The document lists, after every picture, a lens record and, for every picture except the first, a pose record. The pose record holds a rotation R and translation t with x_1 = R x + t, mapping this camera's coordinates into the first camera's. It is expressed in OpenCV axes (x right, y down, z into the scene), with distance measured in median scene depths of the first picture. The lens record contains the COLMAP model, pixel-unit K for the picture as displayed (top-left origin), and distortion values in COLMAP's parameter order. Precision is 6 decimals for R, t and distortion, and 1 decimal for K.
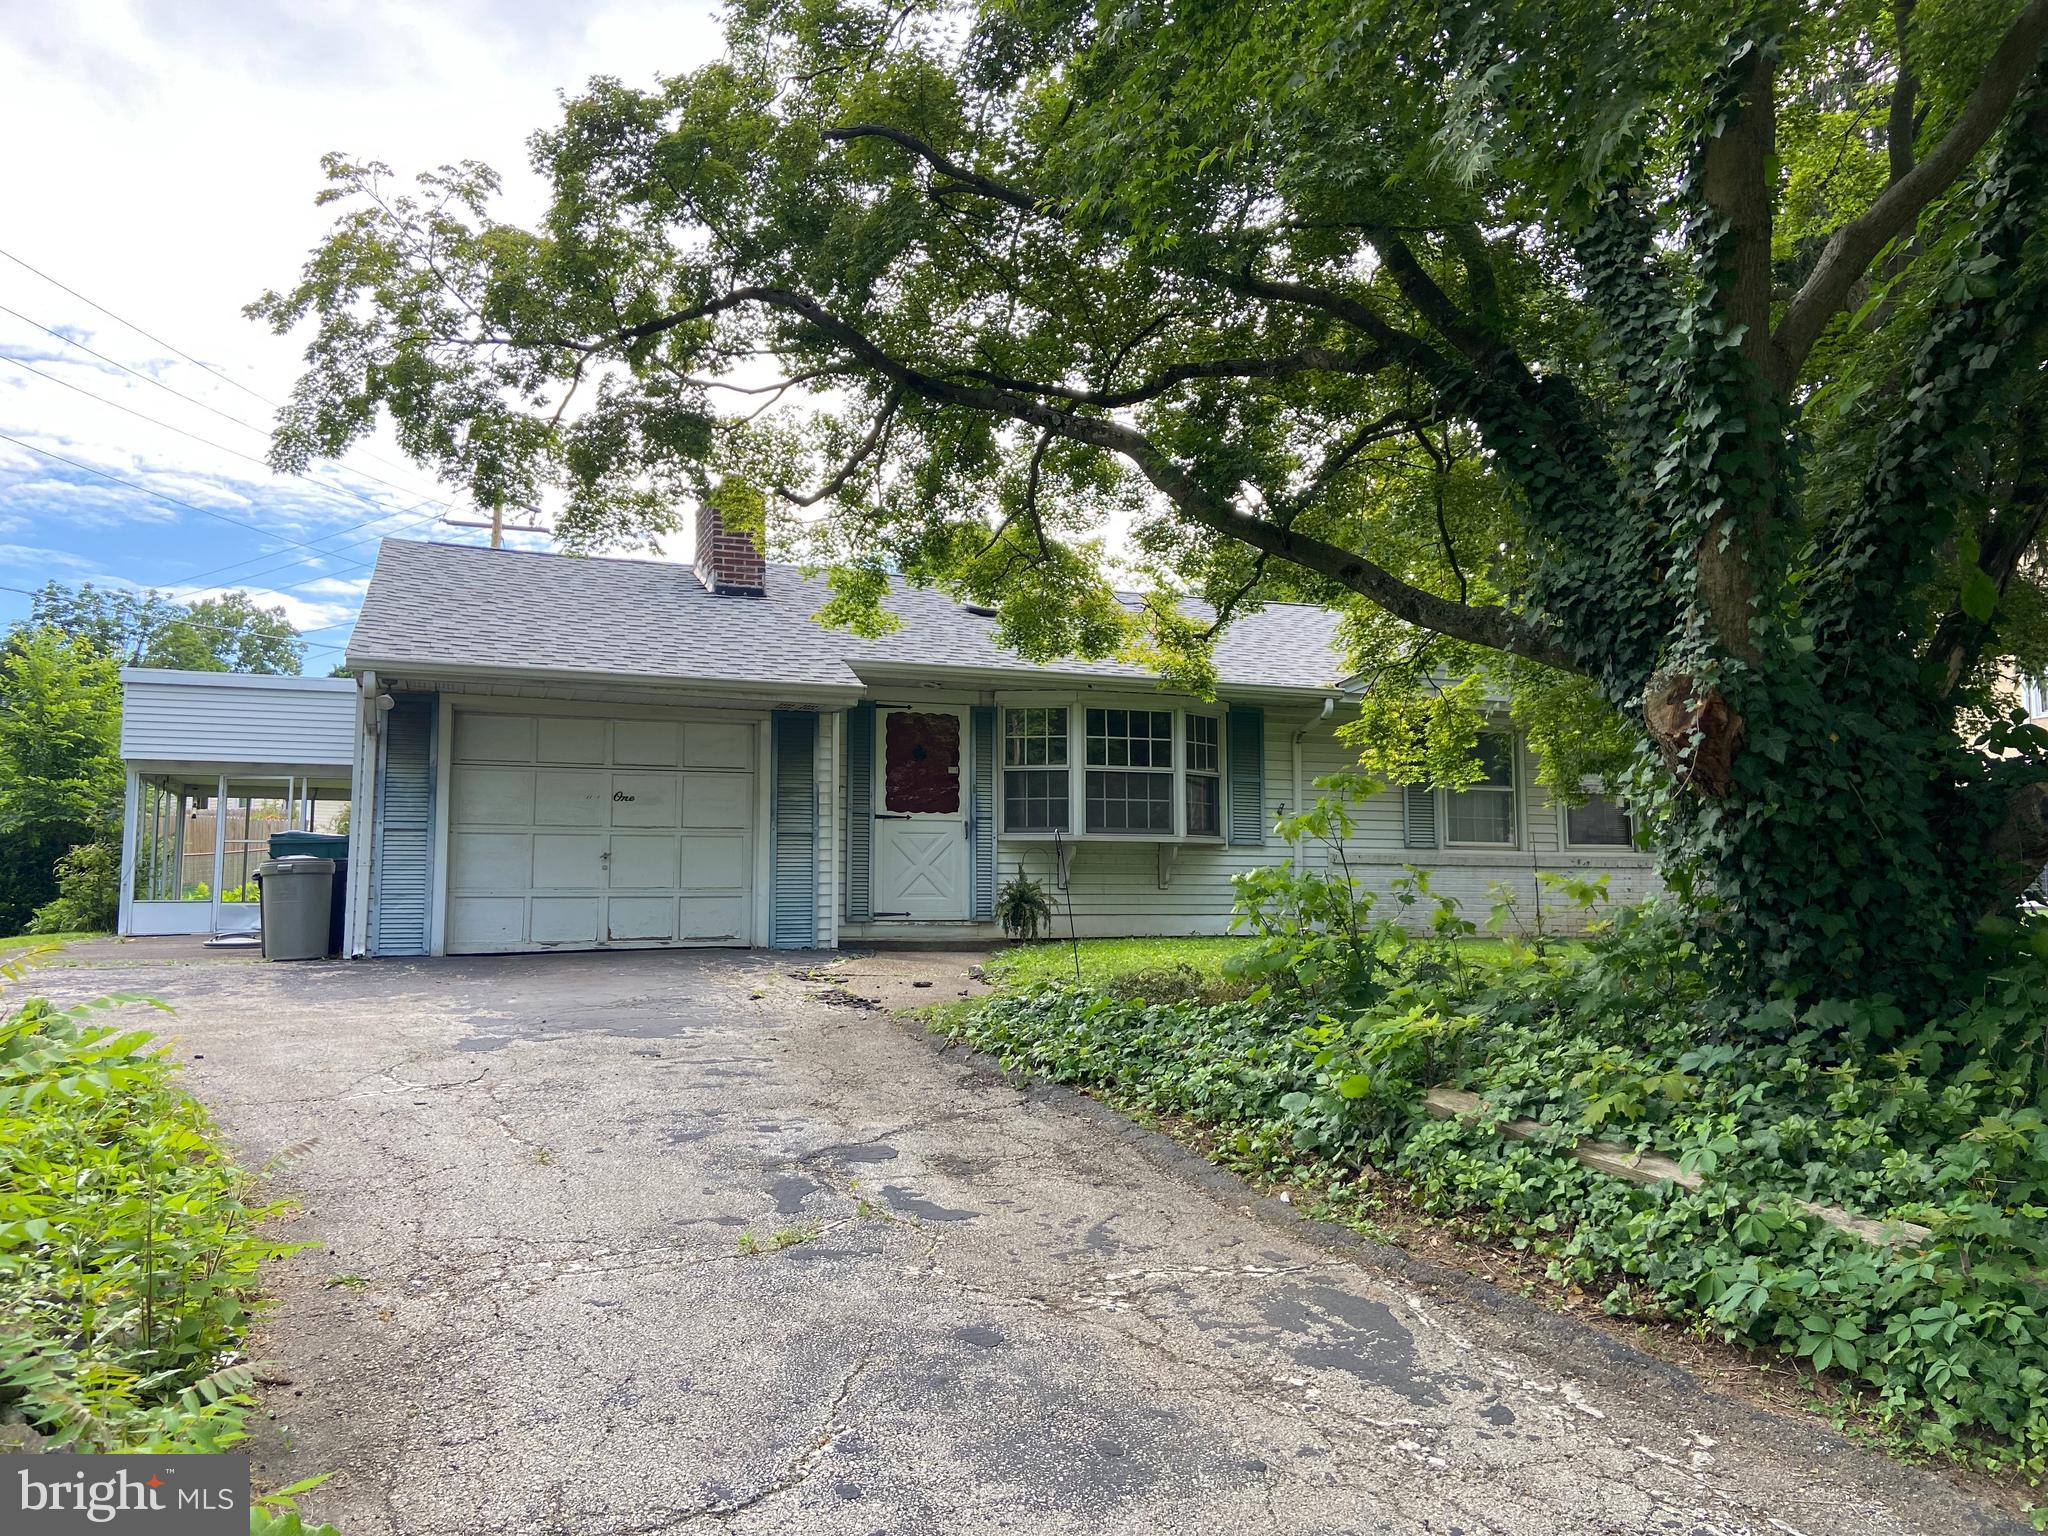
lens RADIAL K [[1504.5, 0, 1024.0], [0, 1504.5, 768.0], [0, 0, 1]] dist [0.003541, 0.001429]
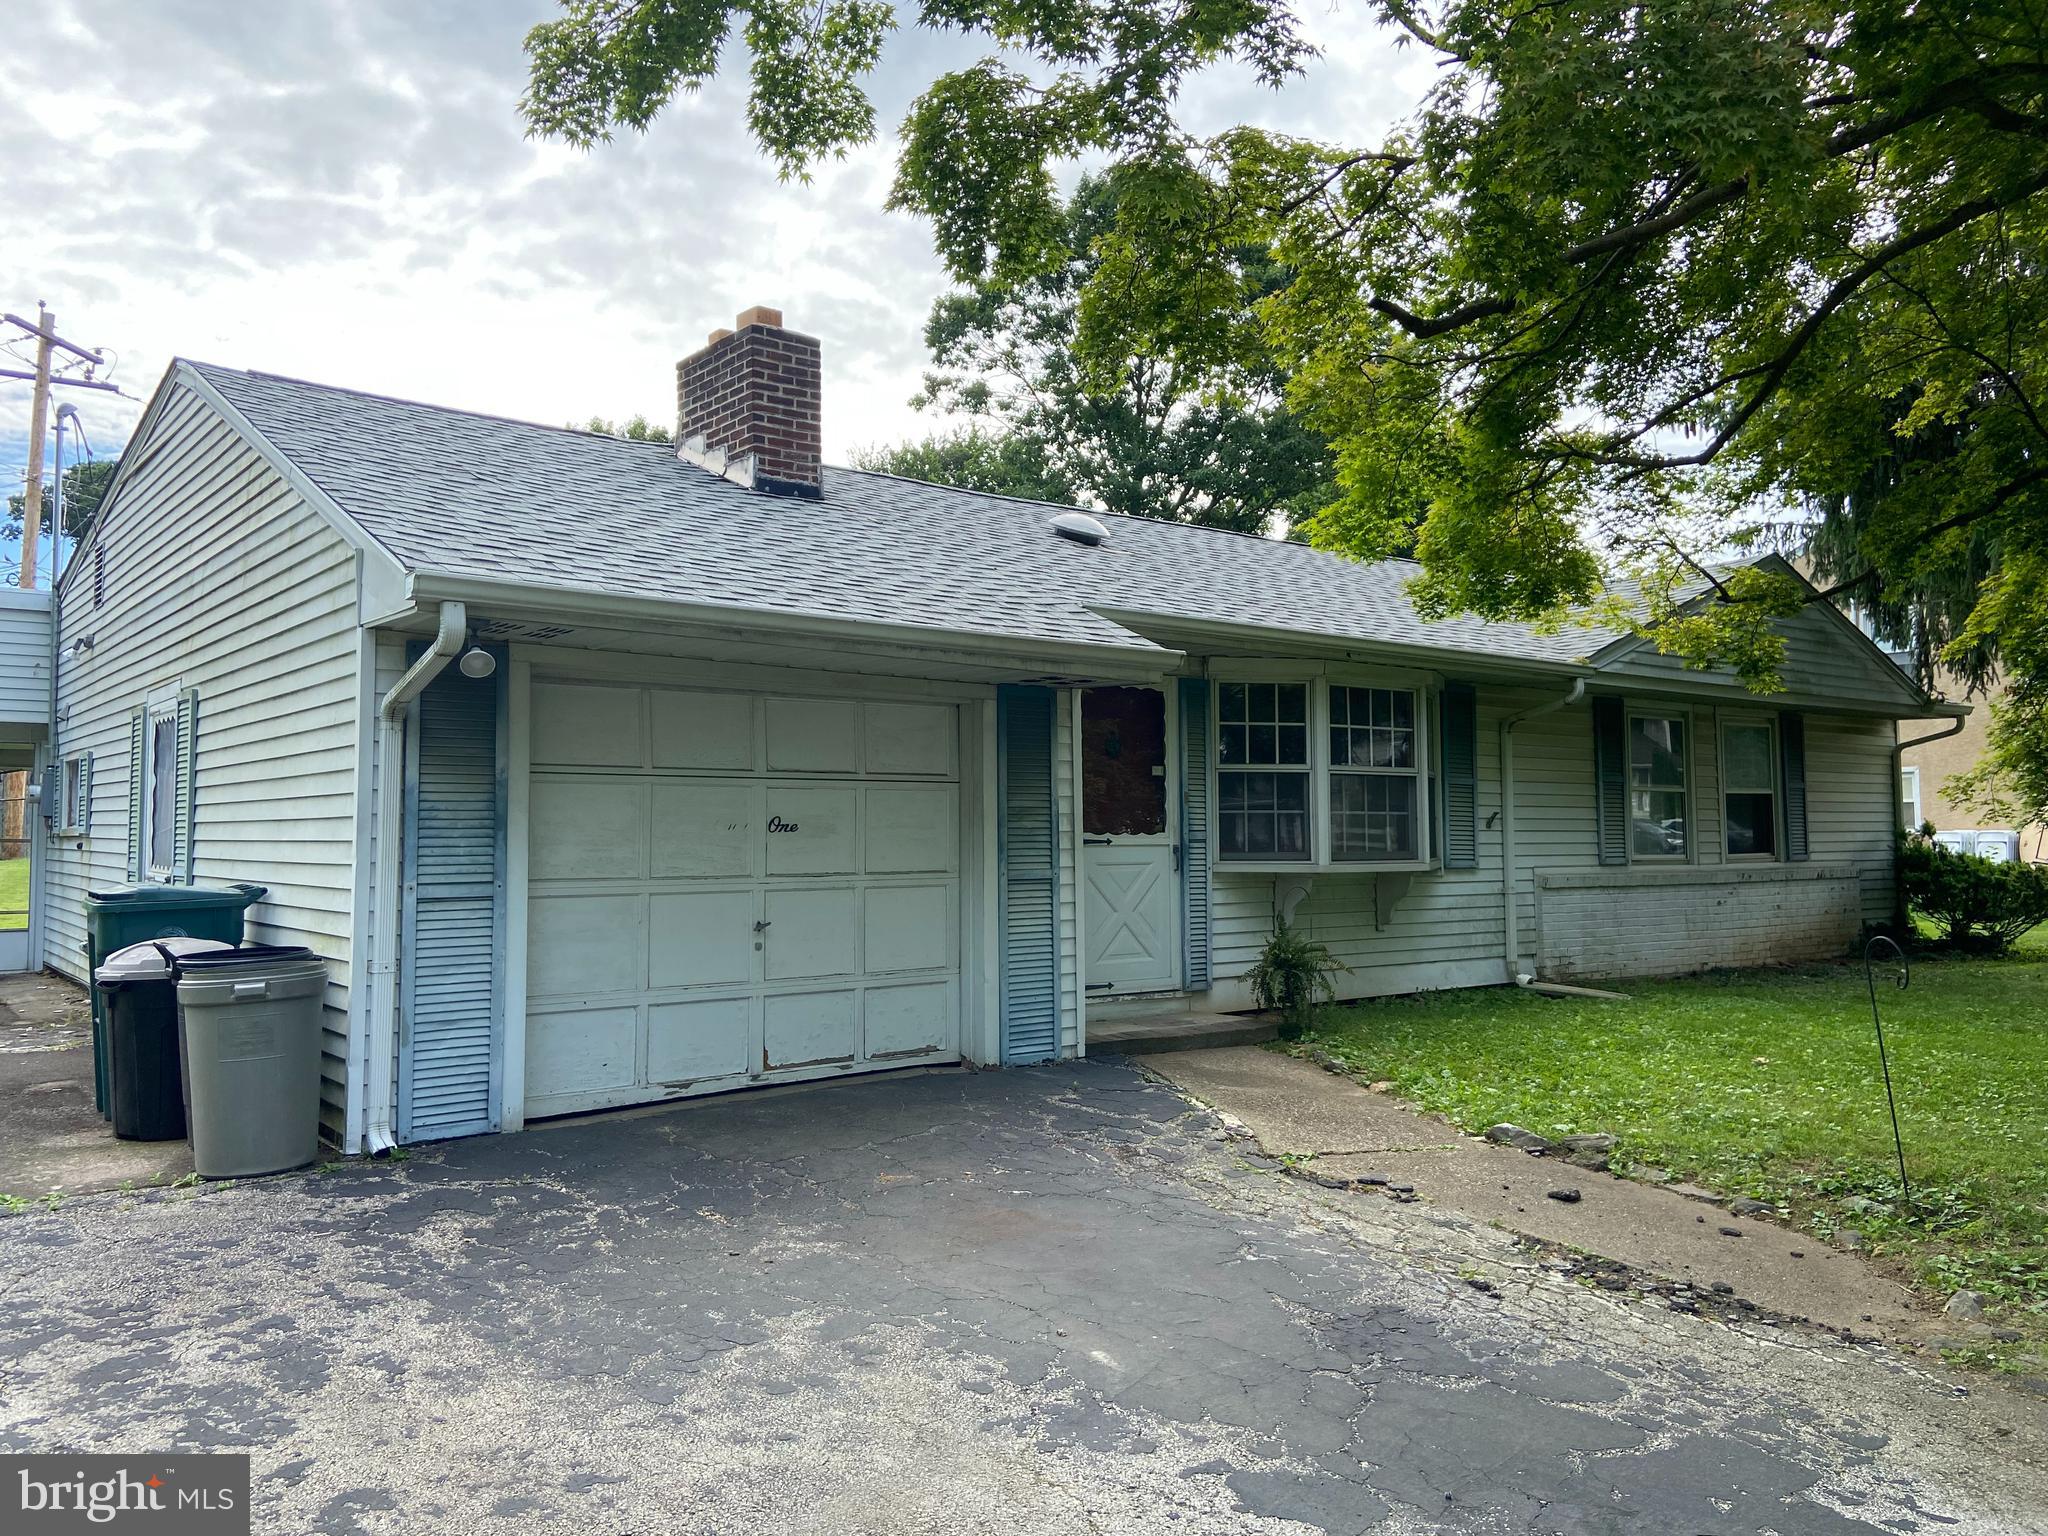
lens RADIAL K [[1544.5, 0, 1024.0], [0, 1544.5, 768.0], [0, 0, 1]] dist [0.056334, 0.000669]
pose [[0.963545, 0.013595, 0.267201, -0.336241], [-0.024726, 0.998959, 0.038335, -0.028970], [-0.266401, -0.043544, 0.962878, 0.385724]]
